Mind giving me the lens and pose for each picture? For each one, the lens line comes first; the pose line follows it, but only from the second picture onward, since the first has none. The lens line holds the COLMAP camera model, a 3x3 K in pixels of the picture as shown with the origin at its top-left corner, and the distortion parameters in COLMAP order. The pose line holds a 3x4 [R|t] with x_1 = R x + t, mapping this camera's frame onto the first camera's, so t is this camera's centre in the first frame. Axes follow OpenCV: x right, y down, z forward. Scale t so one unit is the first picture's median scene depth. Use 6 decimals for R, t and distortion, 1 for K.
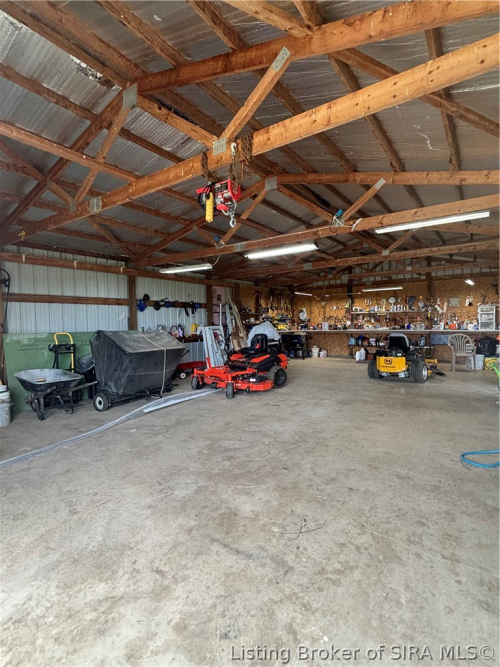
lens RADIAL K [[334.7, 0, 247.1], [0, 334.7, 336.1], [0, 0, 1]] dist [0.007365, -0.000969]
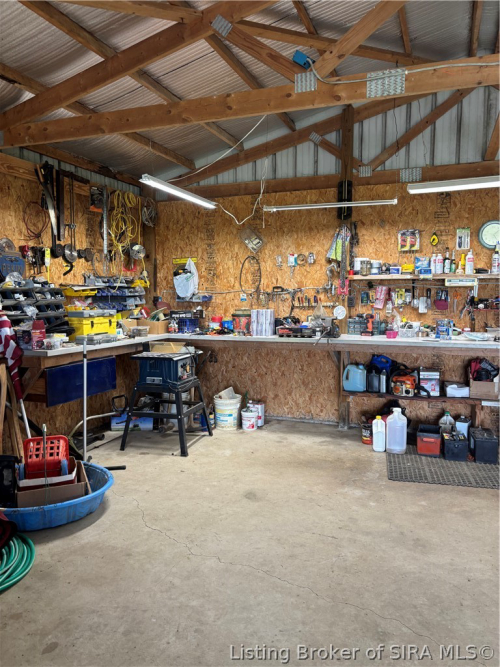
lens RADIAL K [[510.7, 0, 235.7], [0, 510.7, 341.2], [0, 0, 1]] dist [0.053718, -0.030279]
pose [[0.974458, -0.007893, 0.224432, 0.199160], [-0.003034, 0.998828, 0.048302, -0.060541], [-0.224550, -0.047749, 0.973292, 1.012726]]
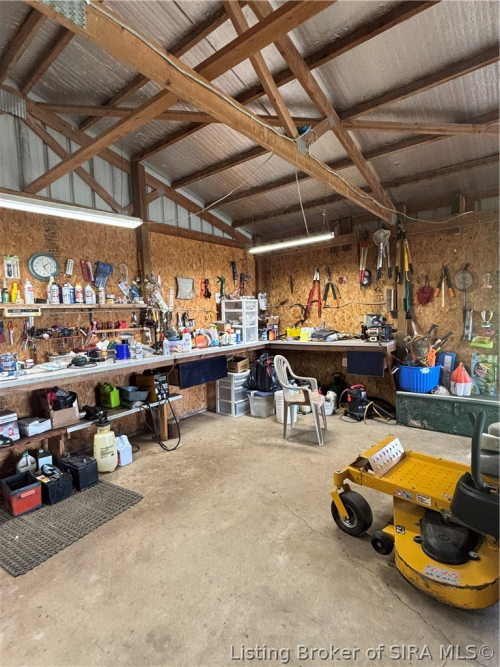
lens RADIAL K [[334.7, 0, 250.2], [0, 334.7, 337.5], [0, 0, 1]] dist [0.007365, -0.000969]
pose [[0.062527, -0.055198, 0.996516, 0.242081], [0.081004, 0.995456, 0.050056, -0.073543], [-0.994751, 0.077592, 0.066714, 1.310565]]
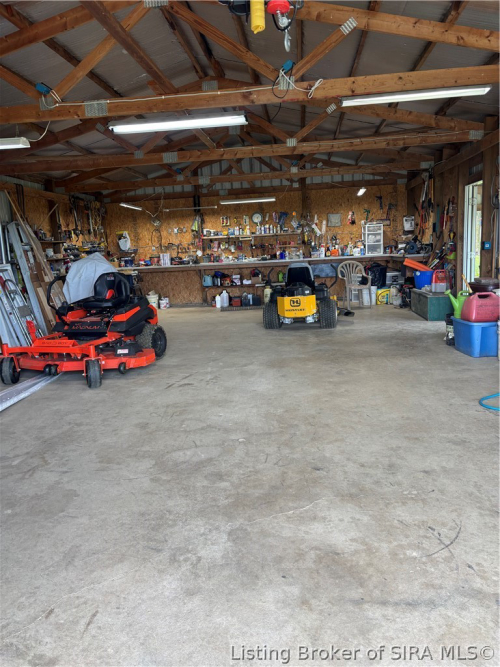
lens RADIAL K [[510.7, 0, 251.3], [0, 510.7, 332.7], [0, 0, 1]] dist [0.053718, -0.030279]
pose [[0.871845, -0.107969, 0.477733, -0.186027], [0.058363, 0.991352, 0.117538, 0.006156], [-0.486292, -0.074593, 0.870606, 0.096182]]
